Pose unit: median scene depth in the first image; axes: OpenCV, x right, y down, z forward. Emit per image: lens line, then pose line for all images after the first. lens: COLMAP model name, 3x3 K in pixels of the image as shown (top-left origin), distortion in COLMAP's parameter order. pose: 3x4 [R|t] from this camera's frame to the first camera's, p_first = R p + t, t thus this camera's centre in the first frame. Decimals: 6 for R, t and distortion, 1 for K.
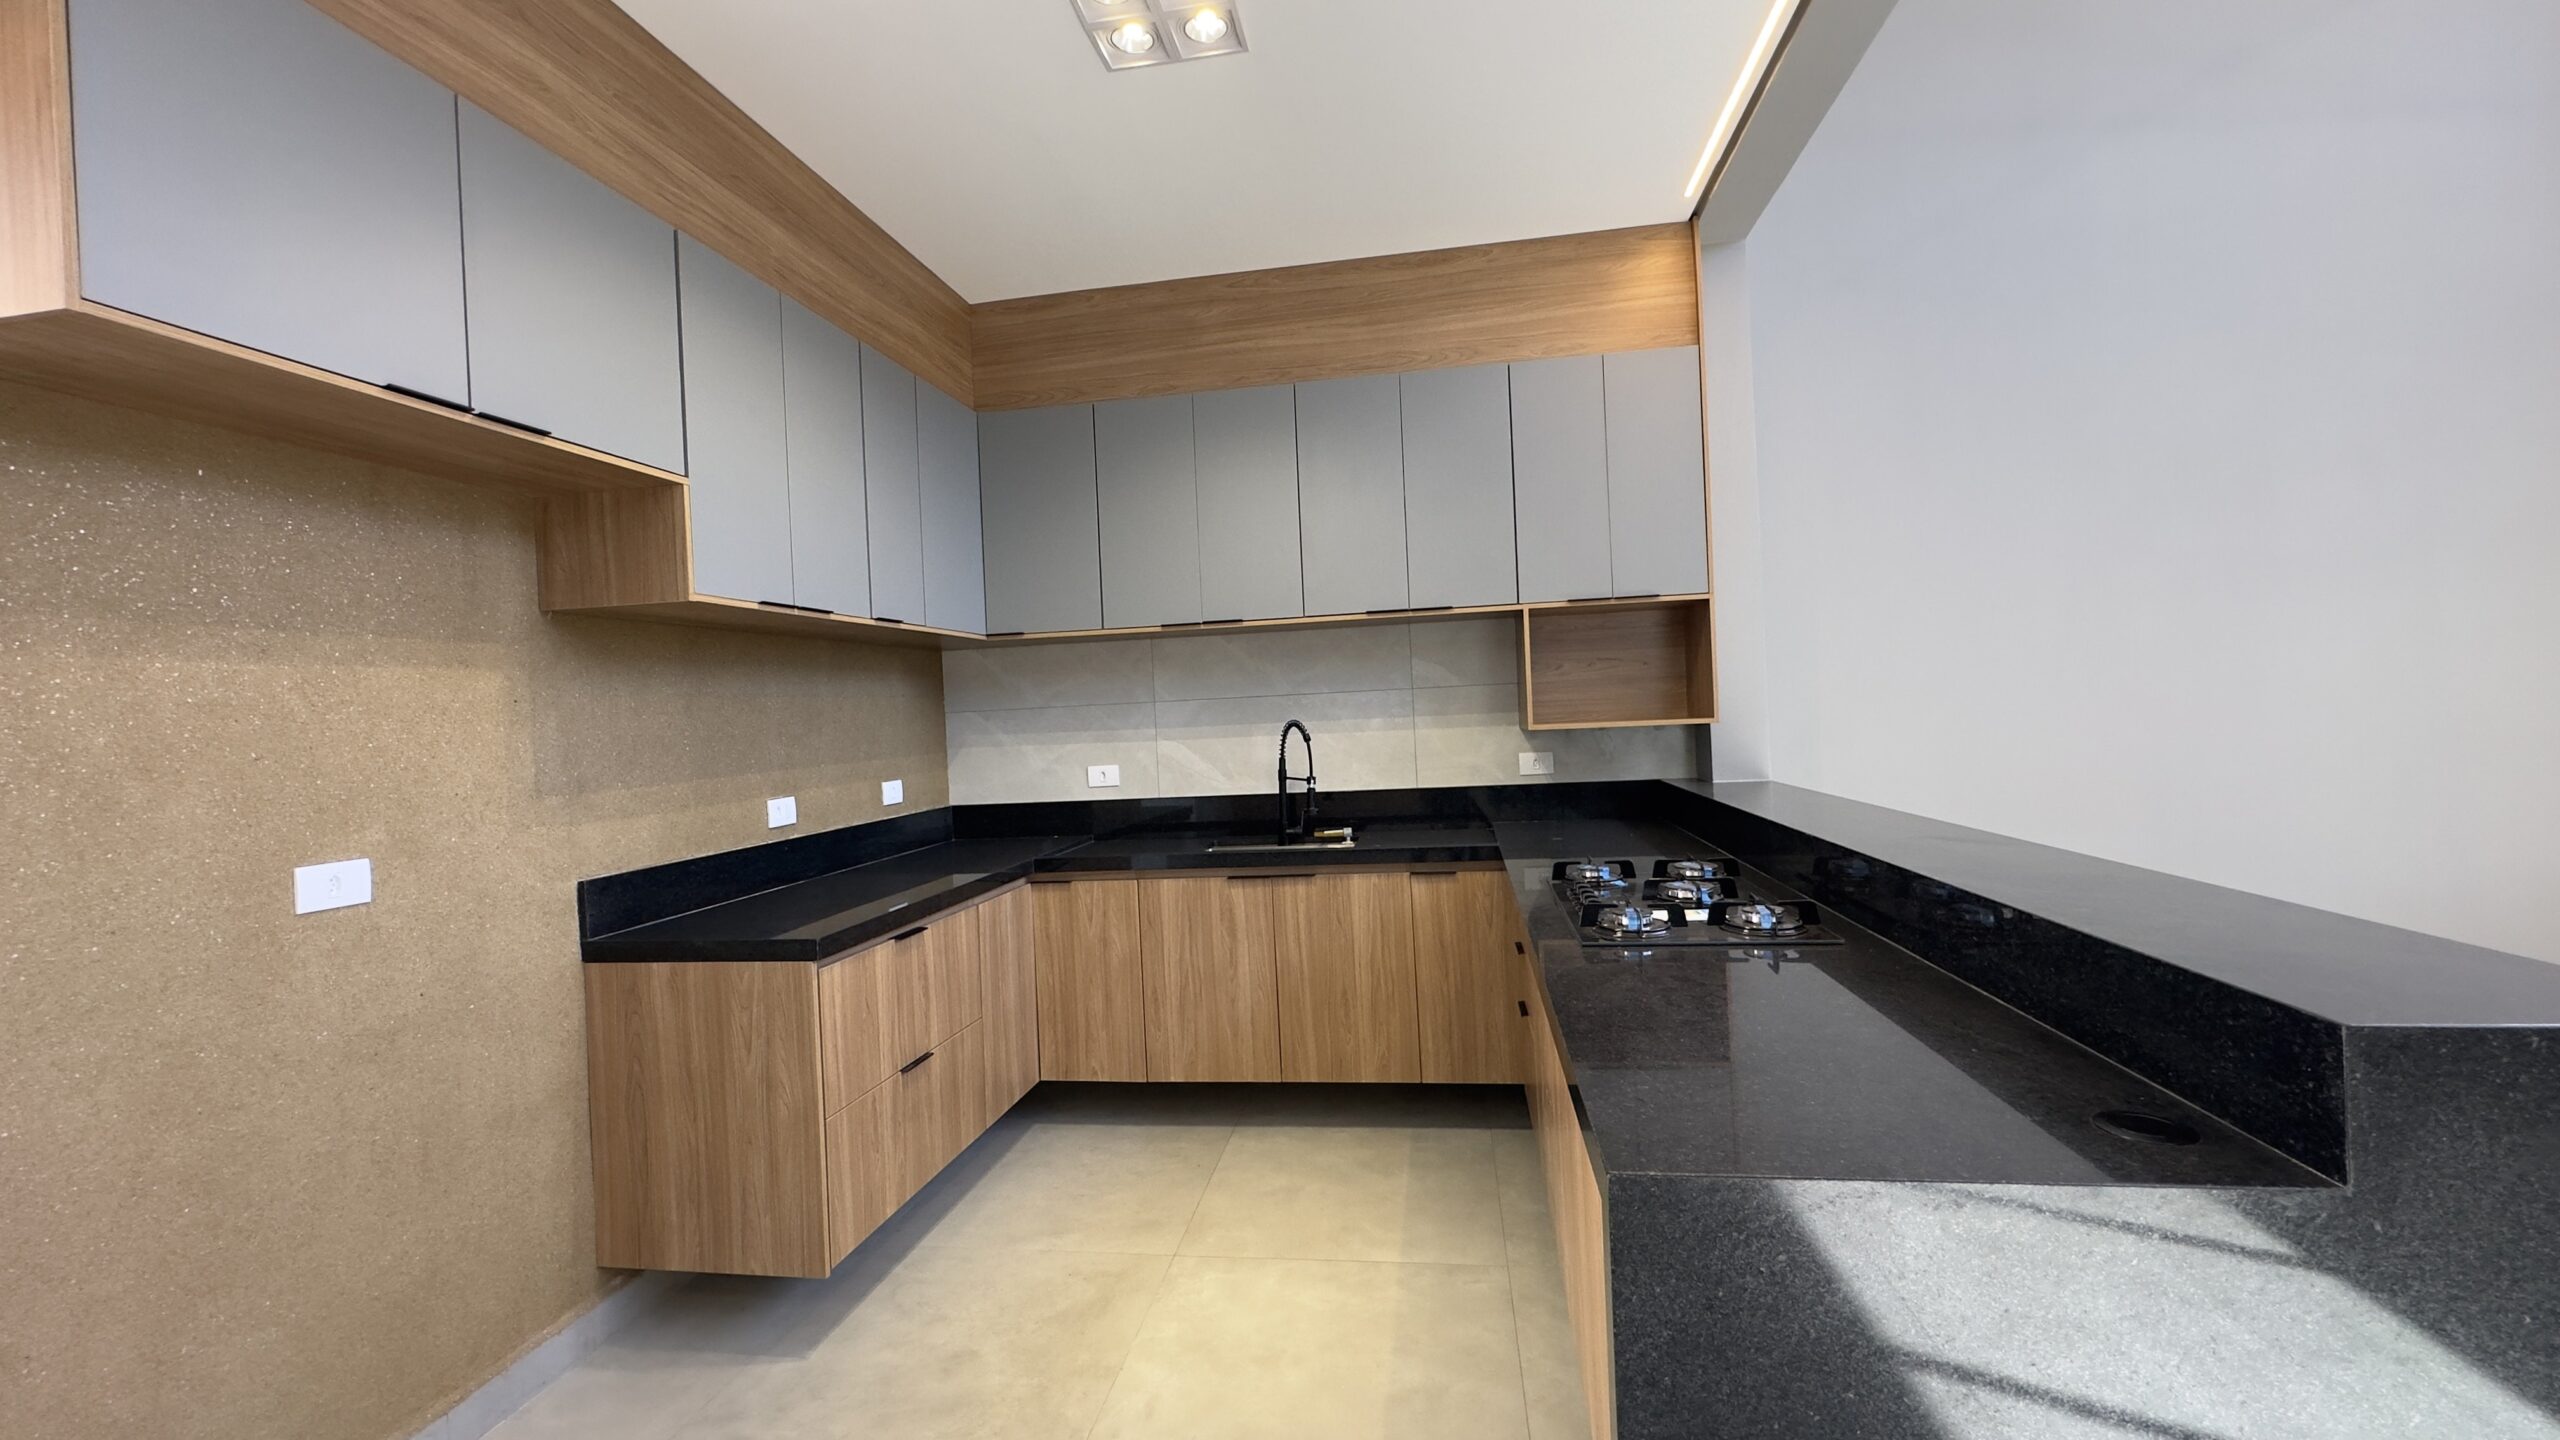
lens RADIAL K [[1014.5, 0, 1282.0], [0, 1014.5, 710.6], [0, 0, 1]] dist [-0.015018, 0.000093]
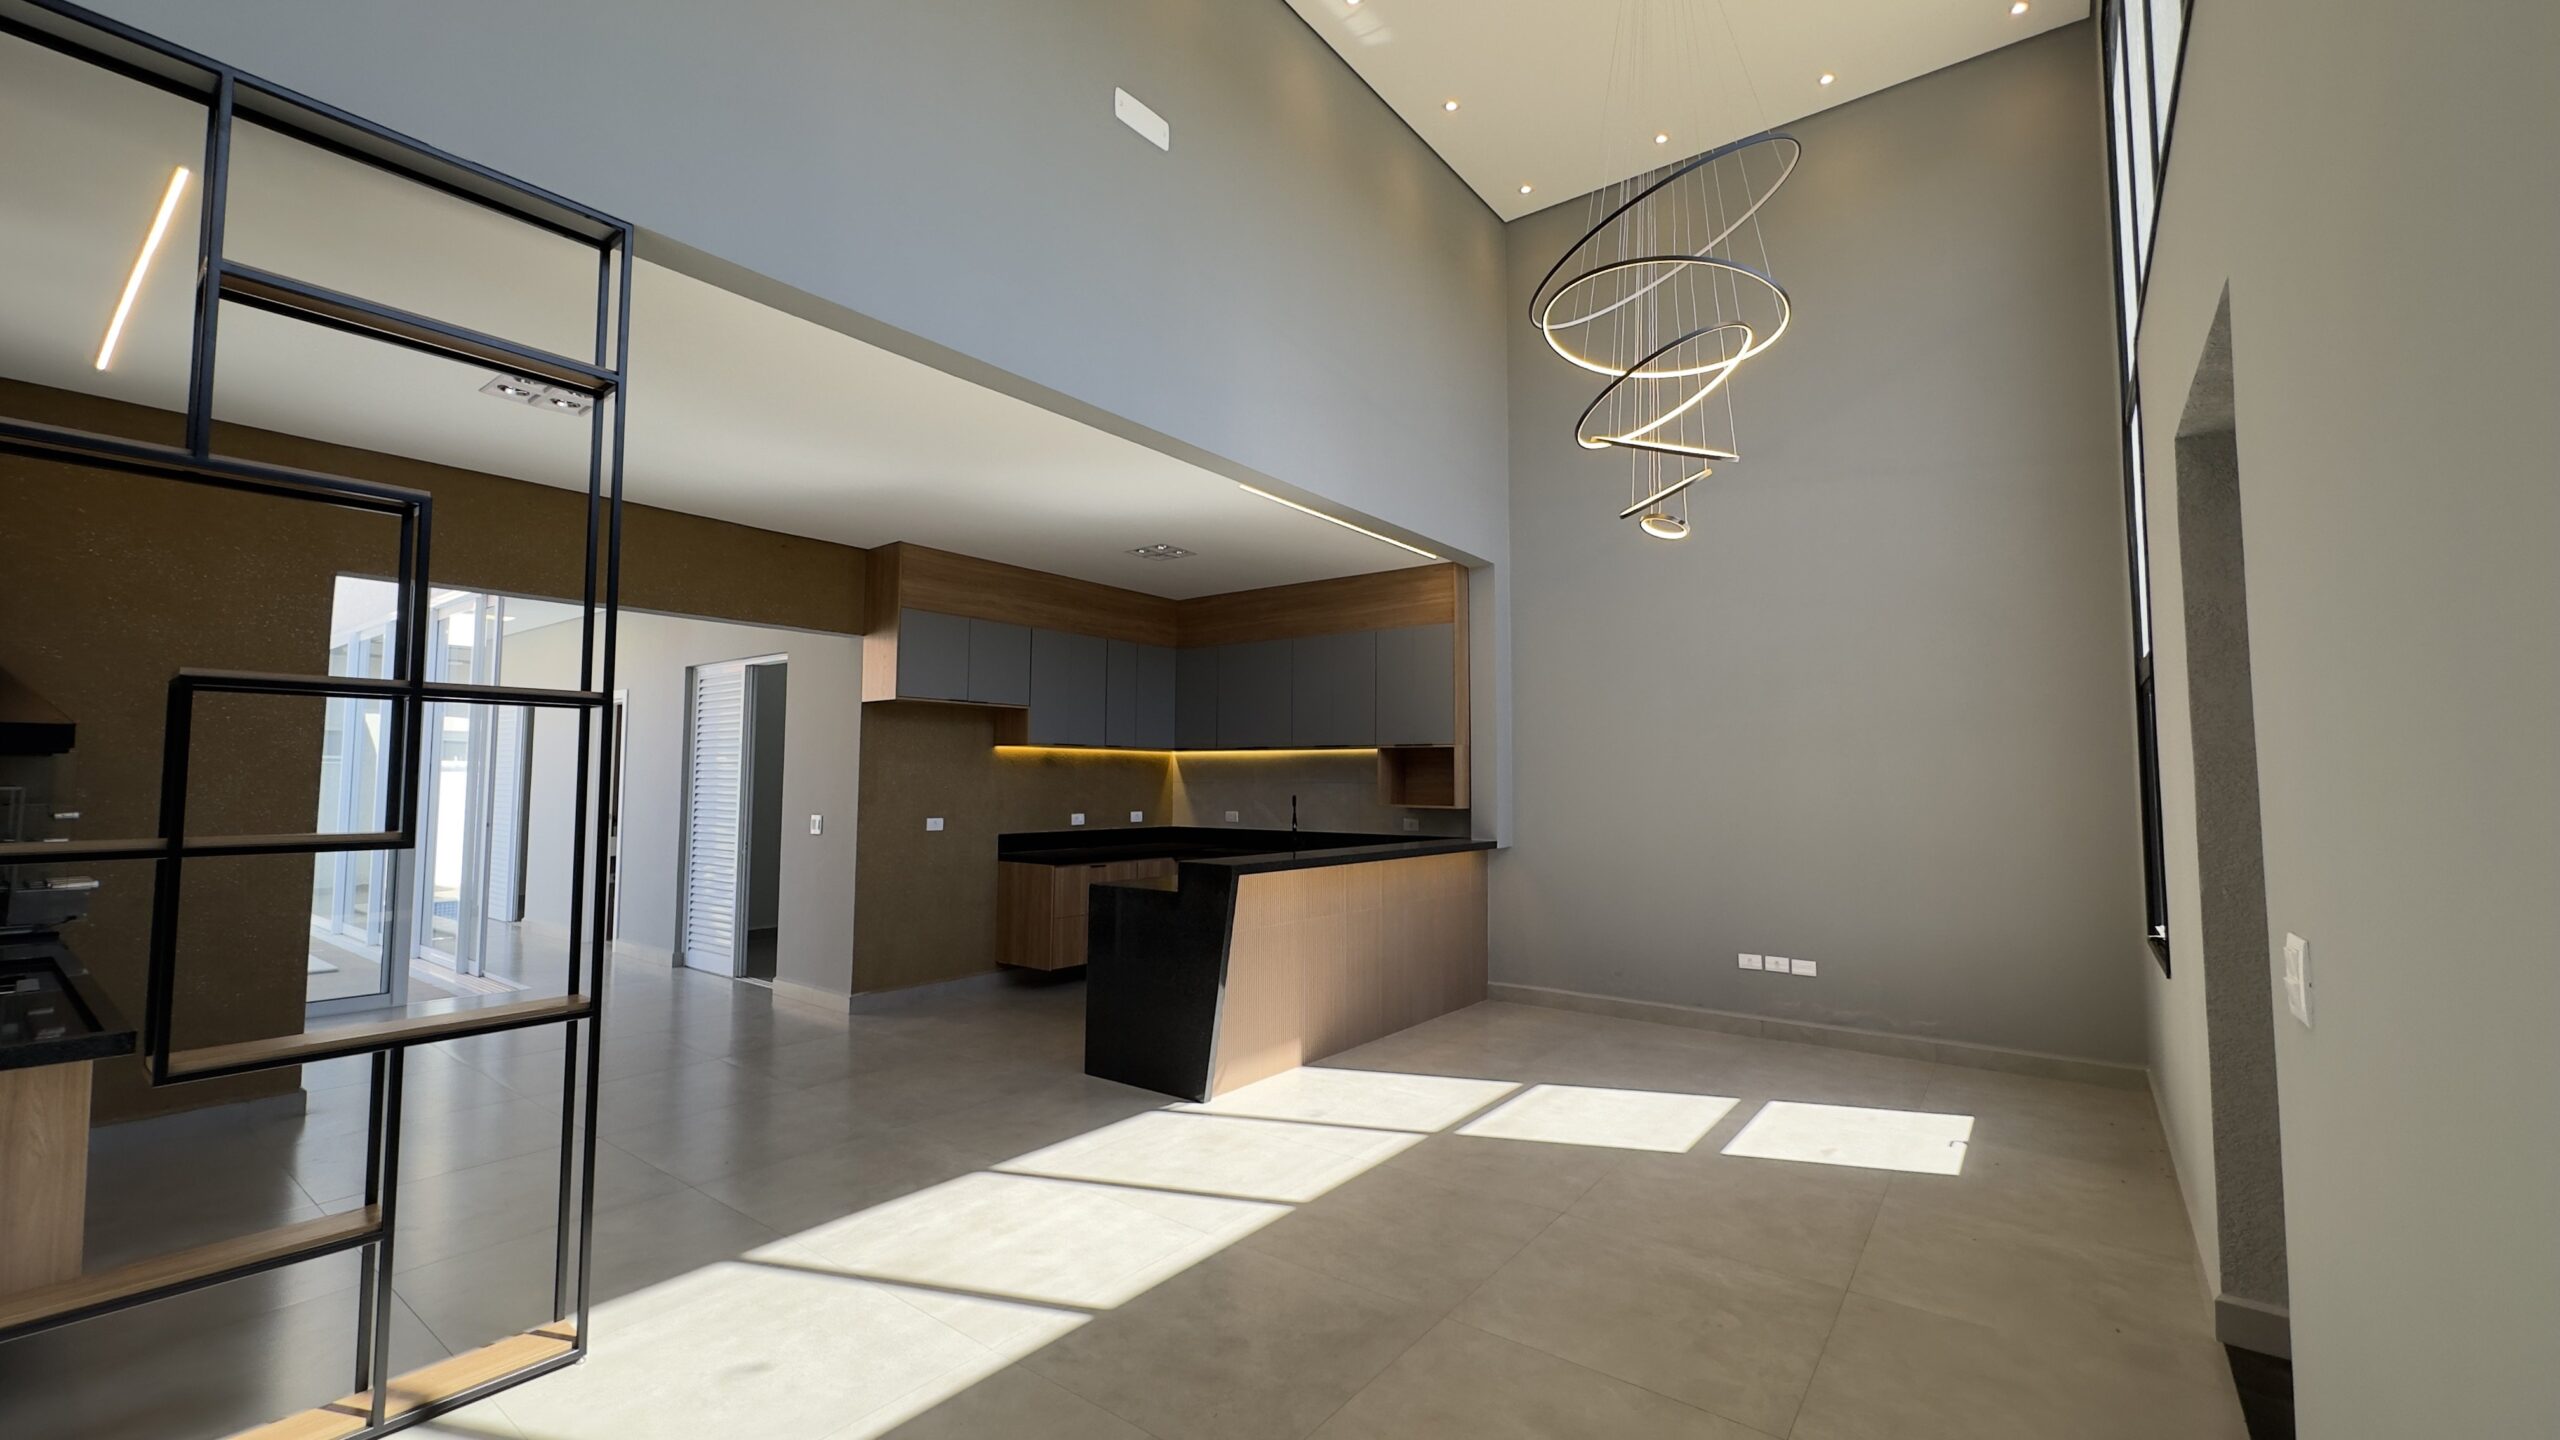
lens RADIAL K [[1022.4, 0, 1291.2], [0, 1022.4, 717.3], [0, 0, 1]] dist [-0.000067, 0.000116]
pose [[0.881816, 0.022160, -0.471073, 1.088853], [-0.046459, 0.998118, -0.040014, -0.073135], [0.469300, 0.057171, 0.881186, -0.953585]]
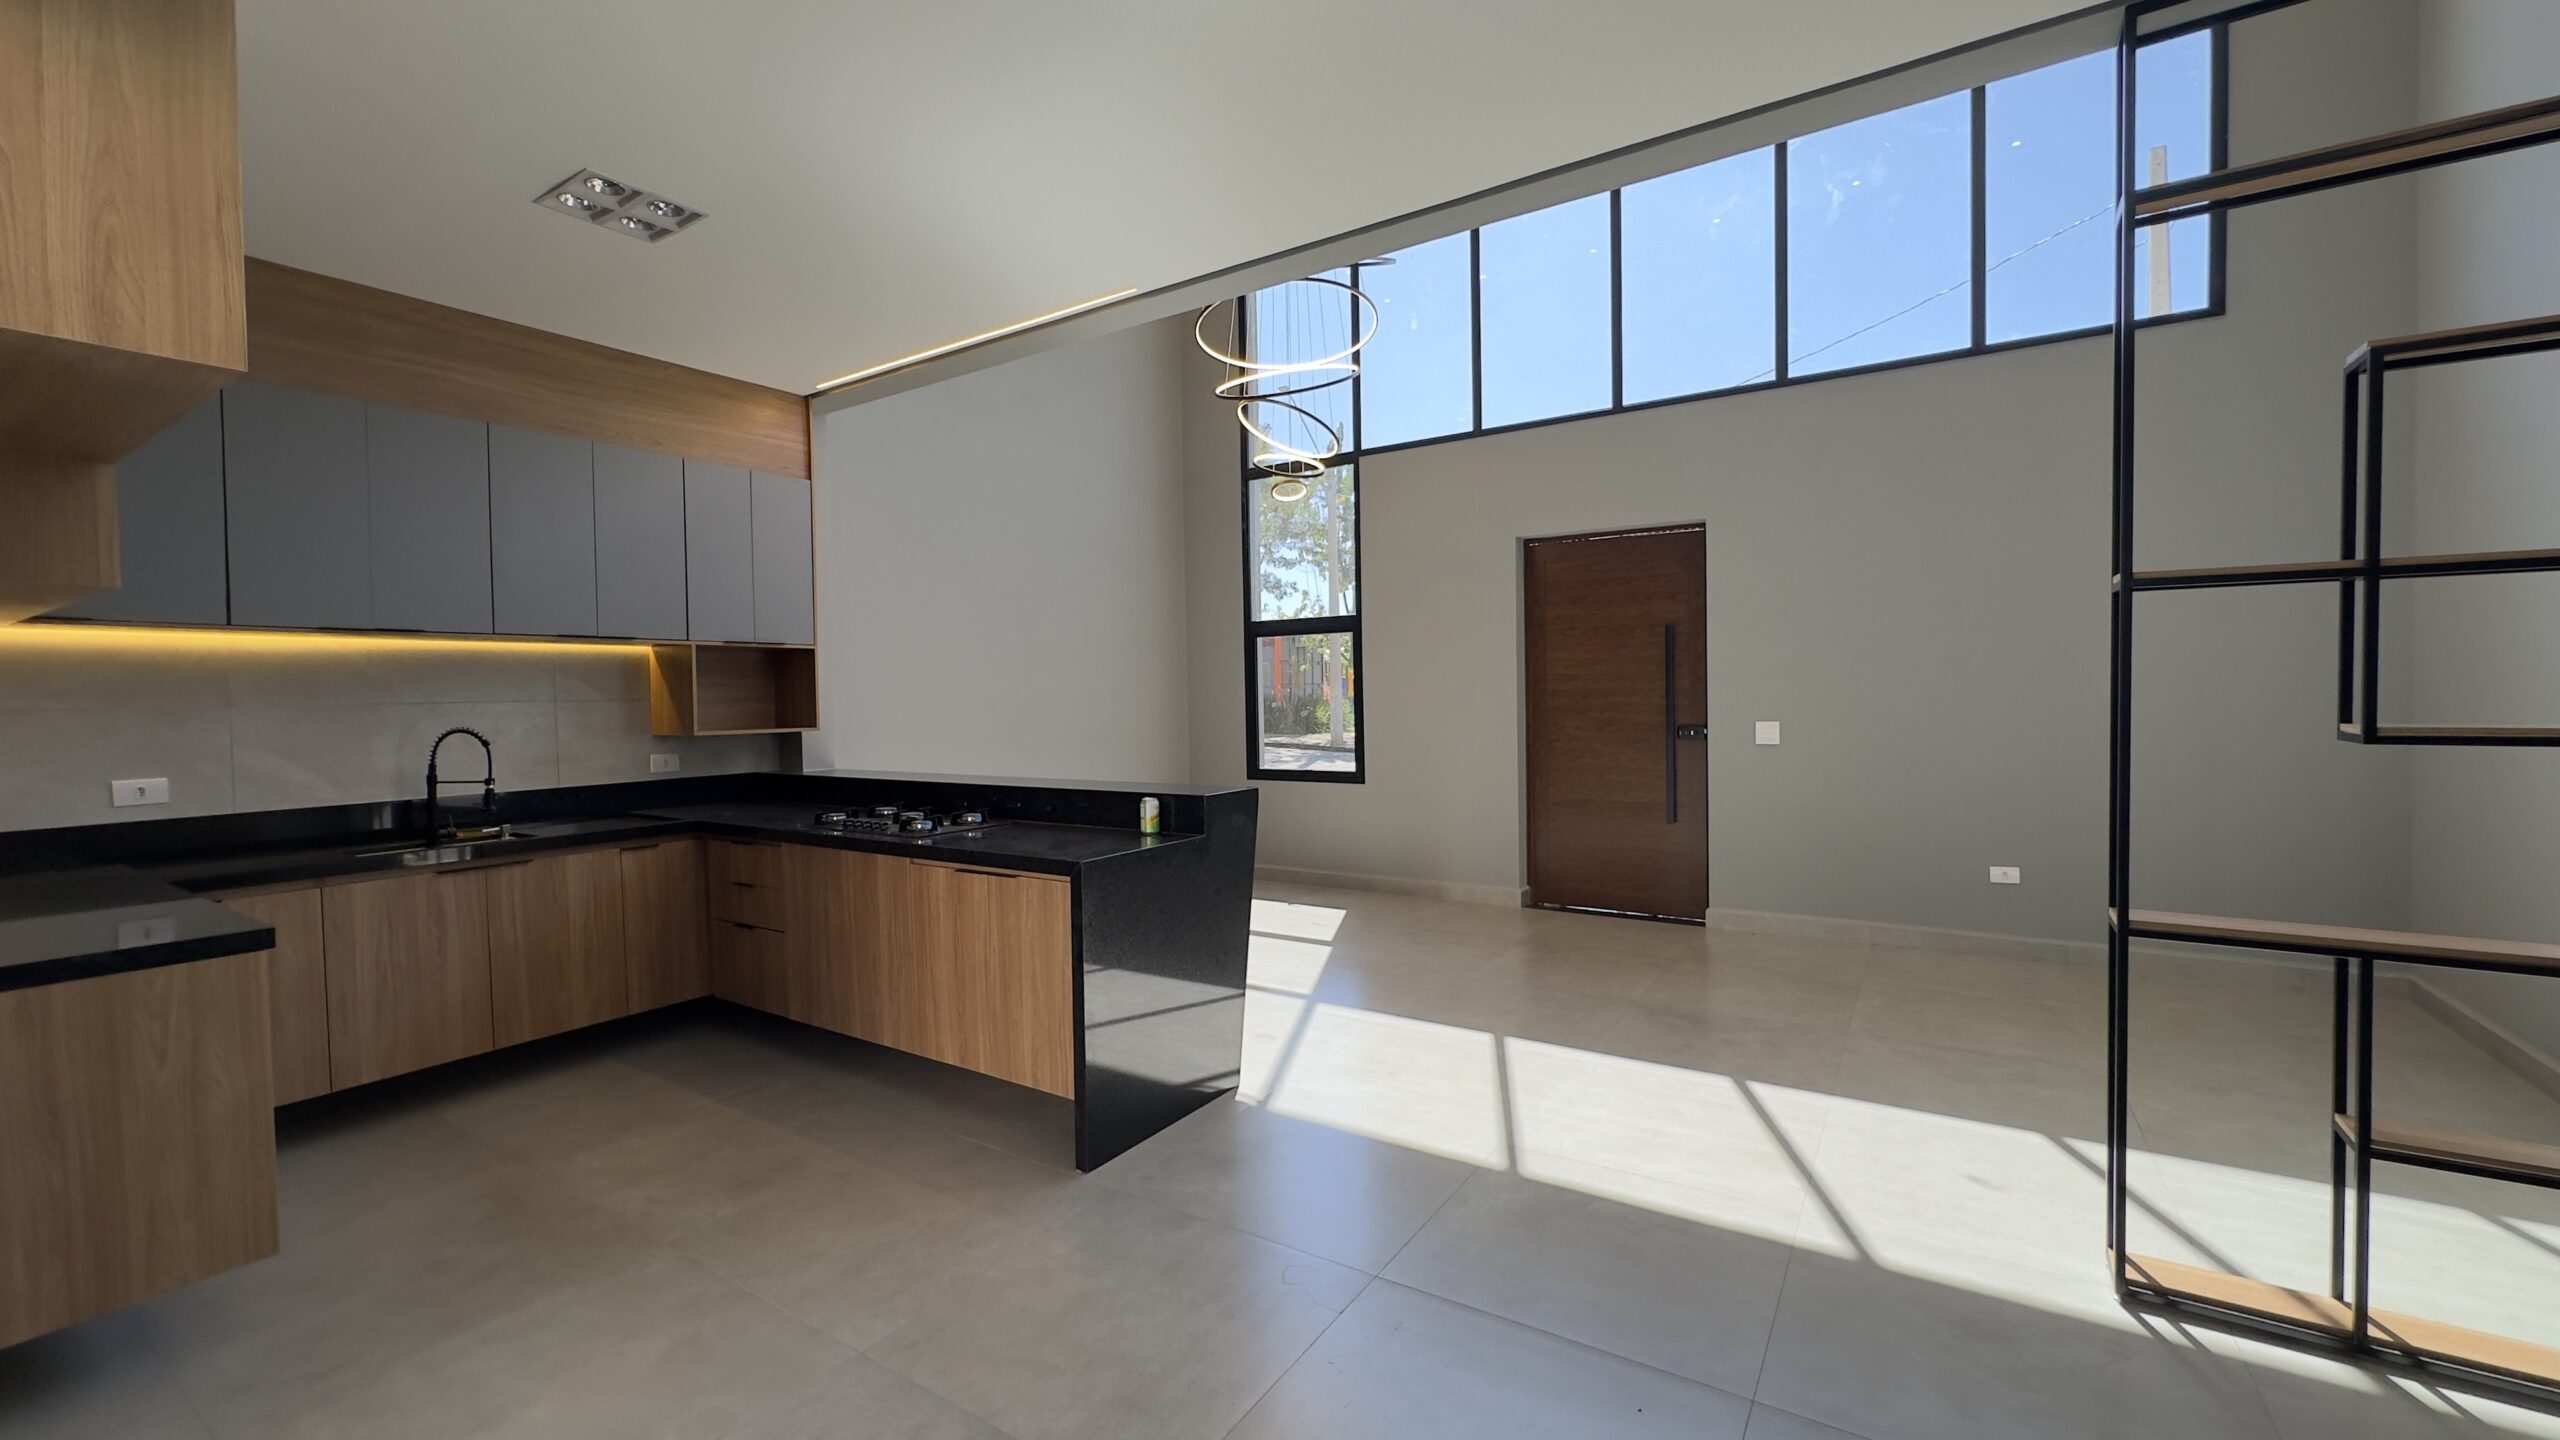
lens RADIAL K [[1020.4, 0, 1259.6], [0, 1020.4, 714.0], [0, 0, 1]] dist [-0.000360, -0.000006]
pose [[0.416702, 0.019842, 0.908827, -0.682340], [-0.003357, 0.999789, -0.020288, 0.016315], [-0.909037, 0.005404, 0.416680, -0.245568]]
